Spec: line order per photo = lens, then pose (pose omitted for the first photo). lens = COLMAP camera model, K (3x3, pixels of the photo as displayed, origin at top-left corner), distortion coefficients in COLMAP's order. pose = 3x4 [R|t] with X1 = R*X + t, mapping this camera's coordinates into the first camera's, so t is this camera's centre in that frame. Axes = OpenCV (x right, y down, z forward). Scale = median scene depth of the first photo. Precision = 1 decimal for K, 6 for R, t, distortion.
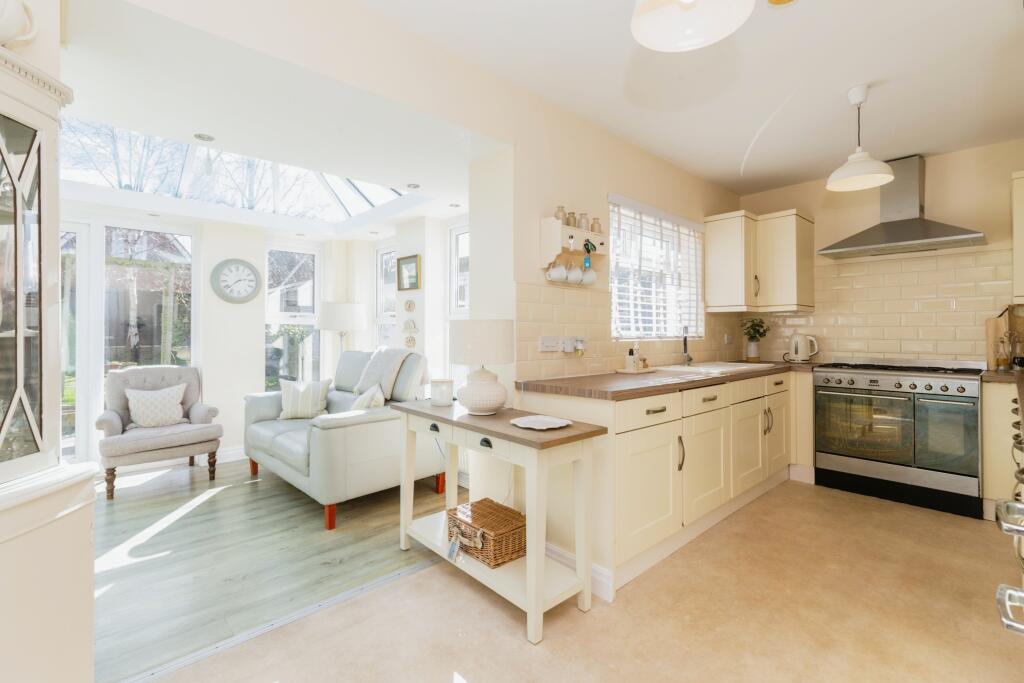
lens RADIAL K [[463.1, 0, 502.1], [0, 463.1, 325.2], [0, 0, 1]] dist [0.010188, -0.001990]
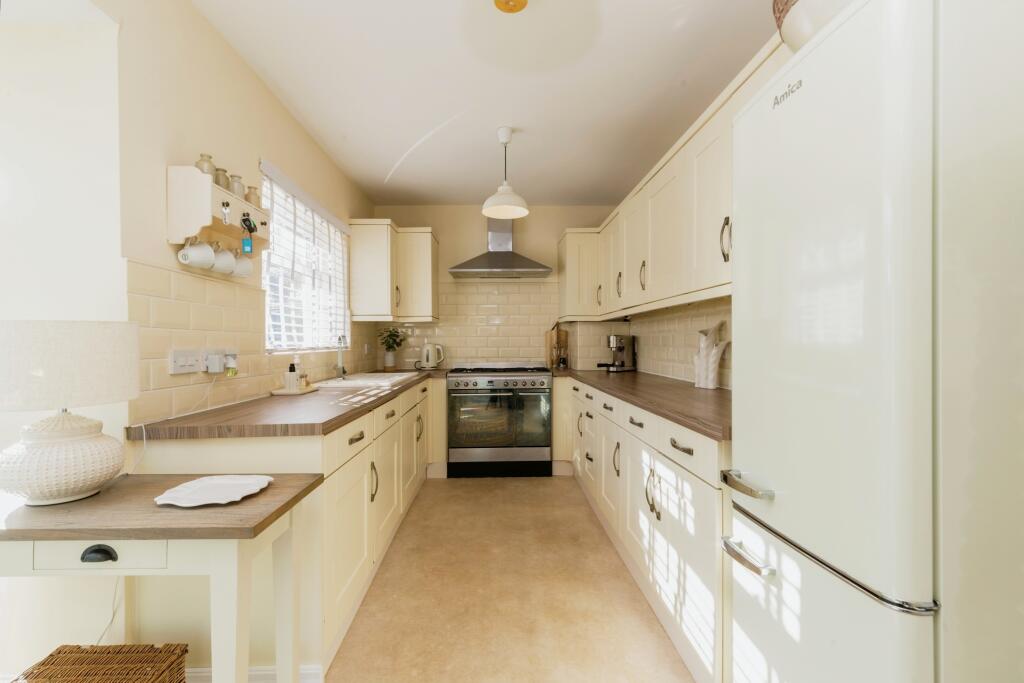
lens RADIAL K [[463.1, 0, 510.1], [0, 463.1, 344.5], [0, 0, 1]] dist [0.010188, -0.001990]
pose [[0.648991, -0.010209, 0.760728, -0.094210], [-0.005457, 0.999822, 0.018073, 0.001612], [-0.760777, -0.015880, 0.648819, 0.213533]]
